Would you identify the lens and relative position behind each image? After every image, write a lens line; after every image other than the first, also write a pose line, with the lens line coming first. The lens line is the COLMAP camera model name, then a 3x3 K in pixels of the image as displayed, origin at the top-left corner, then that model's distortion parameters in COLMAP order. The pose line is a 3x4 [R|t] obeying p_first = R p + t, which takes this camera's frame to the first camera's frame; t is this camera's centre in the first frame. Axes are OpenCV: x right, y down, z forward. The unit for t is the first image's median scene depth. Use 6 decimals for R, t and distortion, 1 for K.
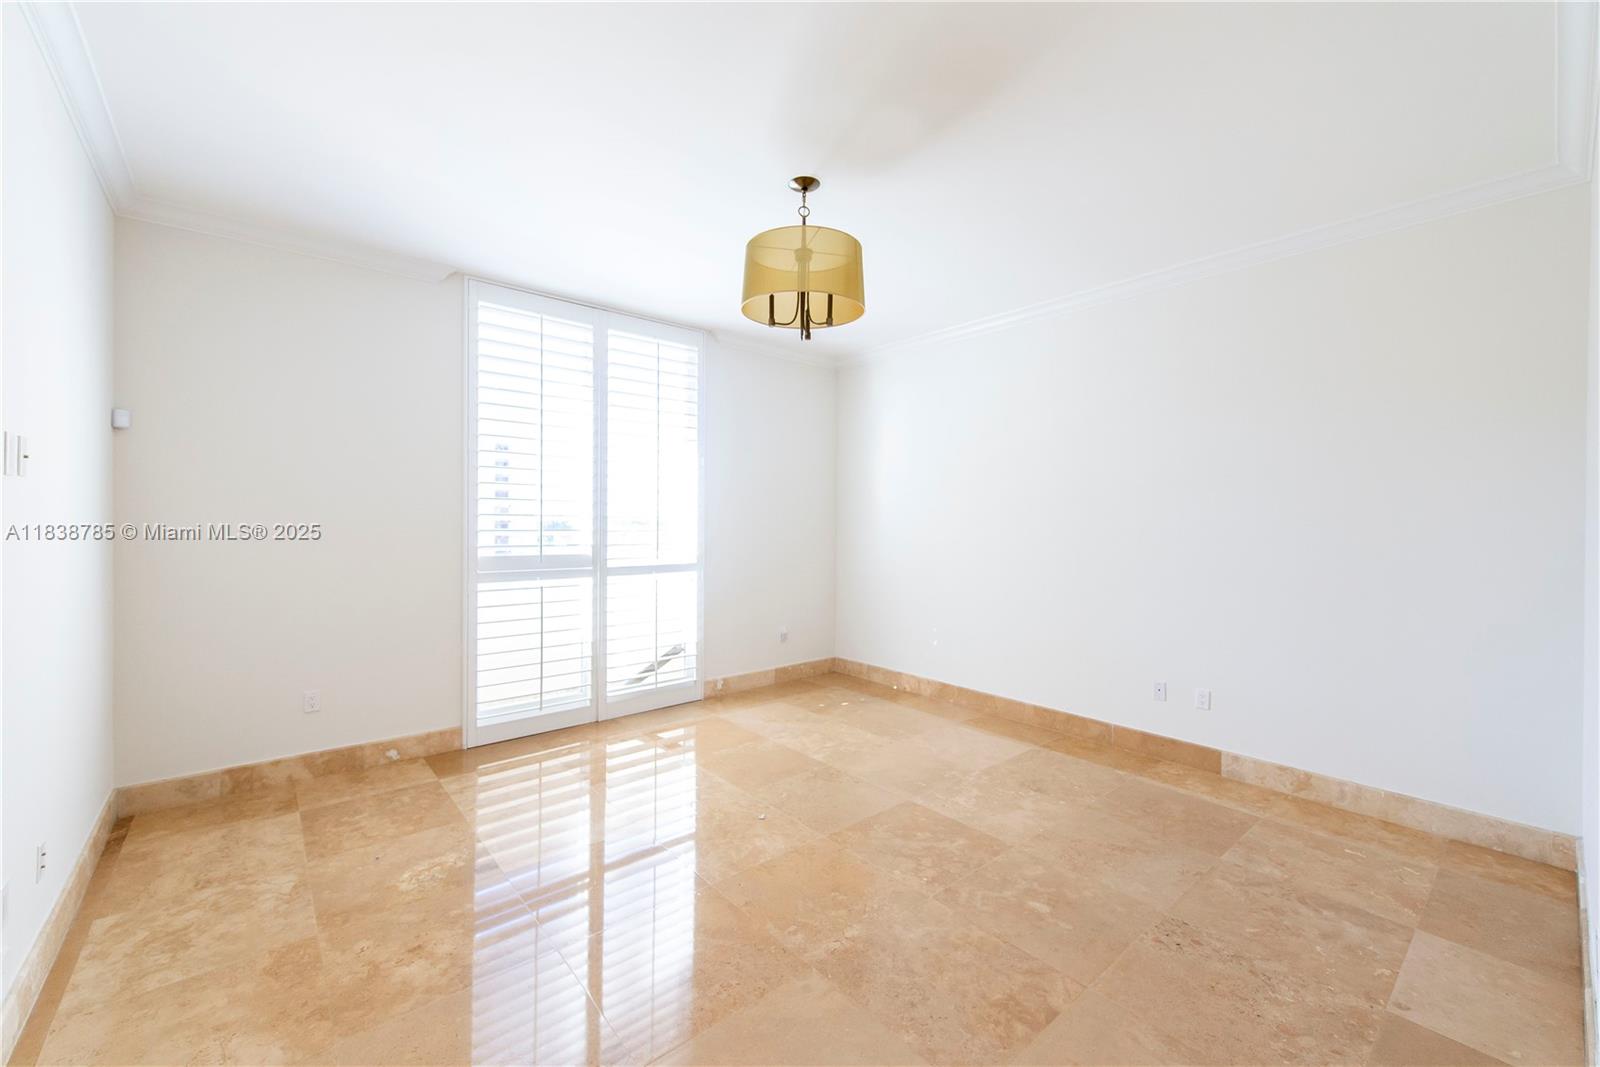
lens RADIAL K [[634.3, 0, 794.3], [0, 634.3, 518.2], [0, 0, 1]] dist [0.015248, -0.004926]
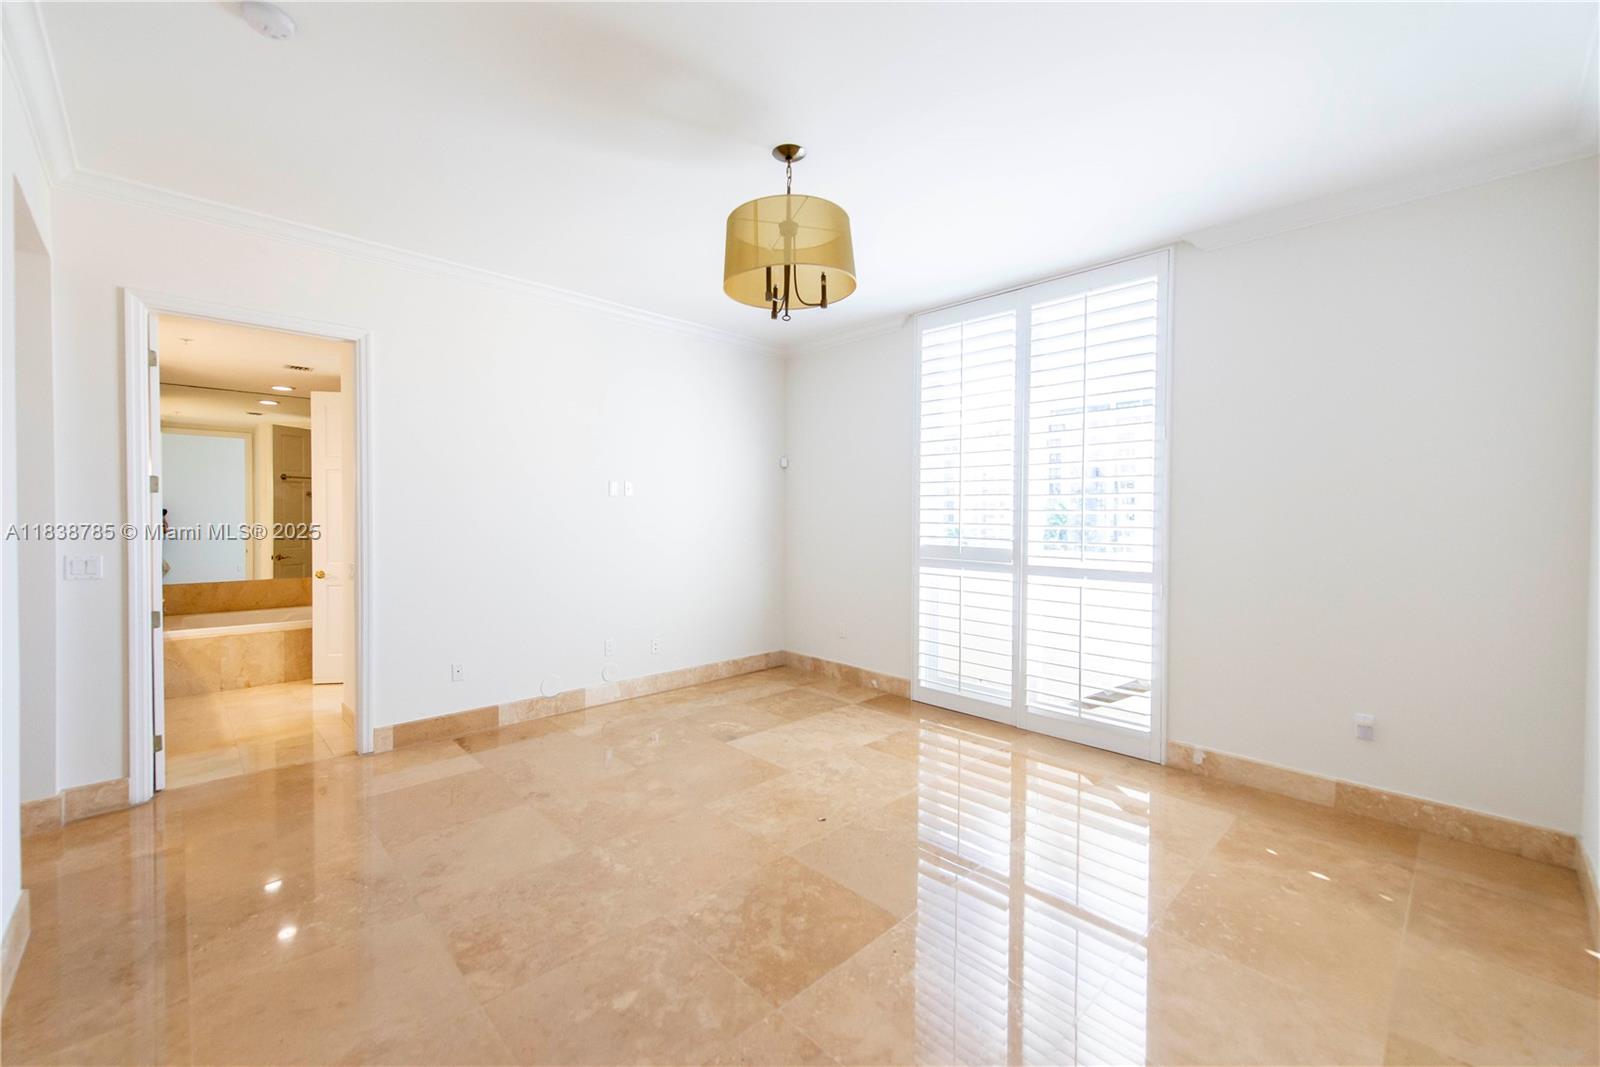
lens RADIAL K [[643.9, 0, 798.0], [0, 643.9, 520.9], [0, 0, 1]] dist [0.011069, -0.000518]
pose [[0.071200, 0.005648, -0.997446, 0.741815], [-0.002274, 0.999982, 0.005500, 0.010080], [0.997459, 0.001876, 0.071211, 0.720970]]
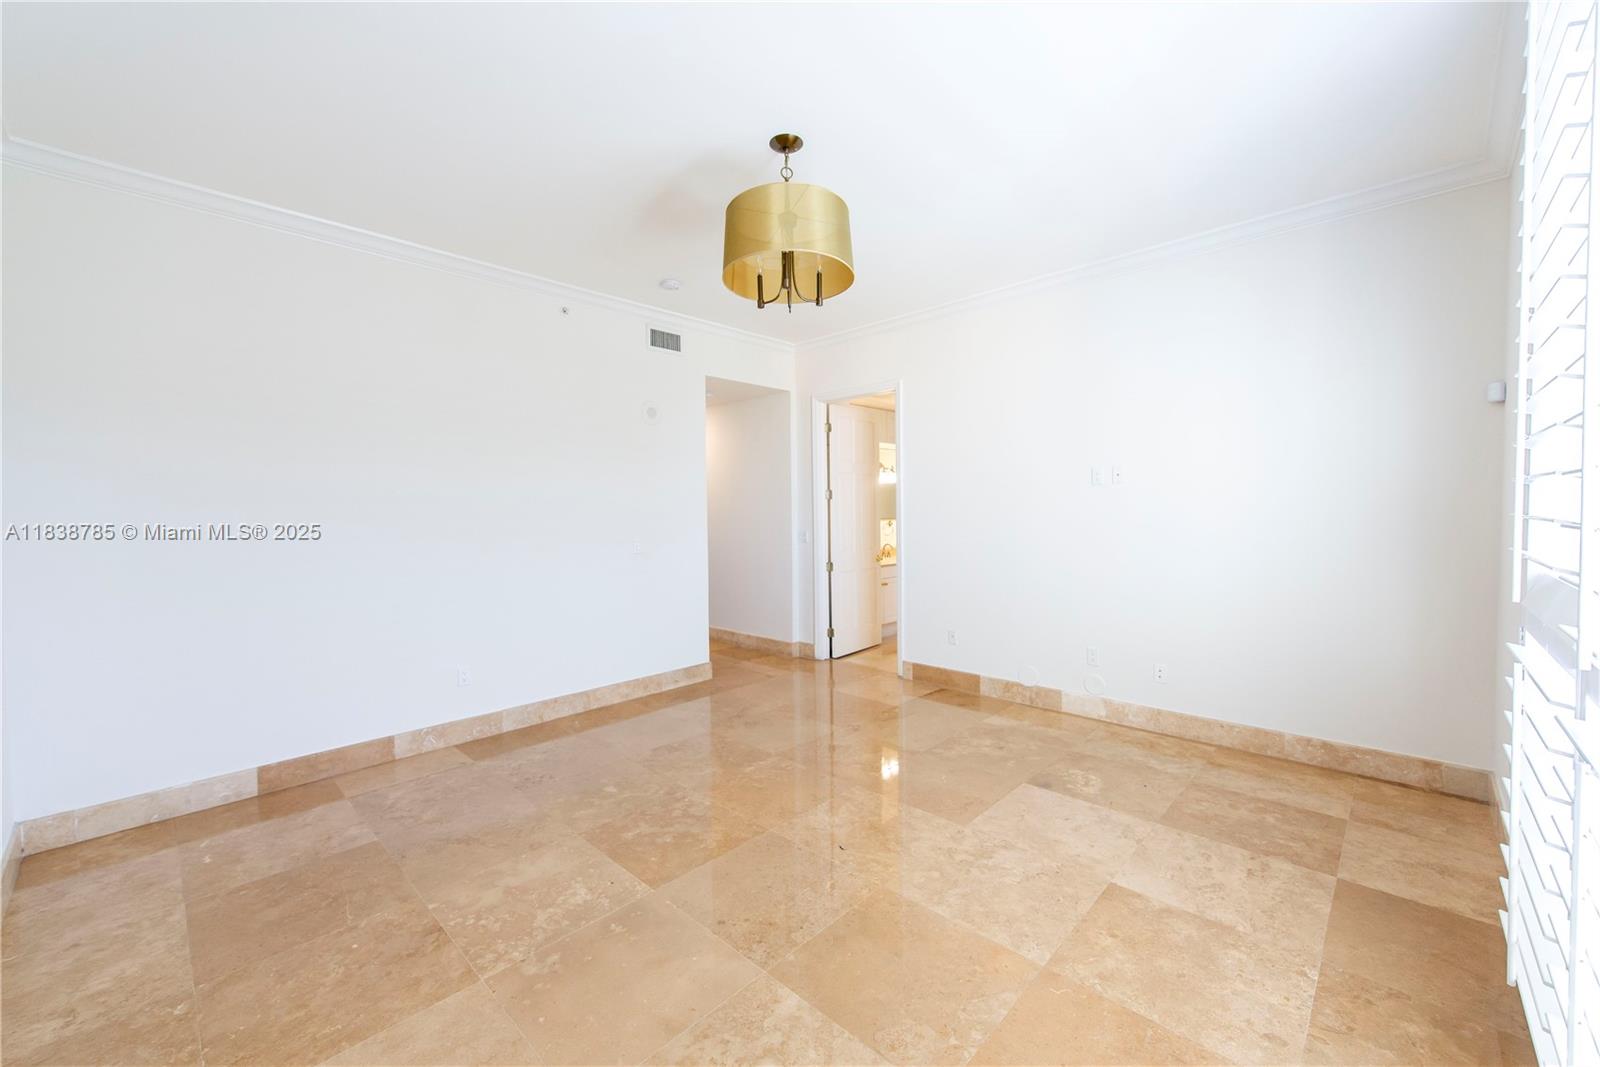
lens RADIAL K [[634.3, 0, 794.3], [0, 634.3, 518.2], [0, 0, 1]] dist [0.015248, -0.004926]
pose [[-0.994768, 0.007599, -0.101880, 0.080126], [0.006849, 0.999947, 0.007711, 0.014909], [0.101933, 0.006973, -0.994767, 1.489242]]
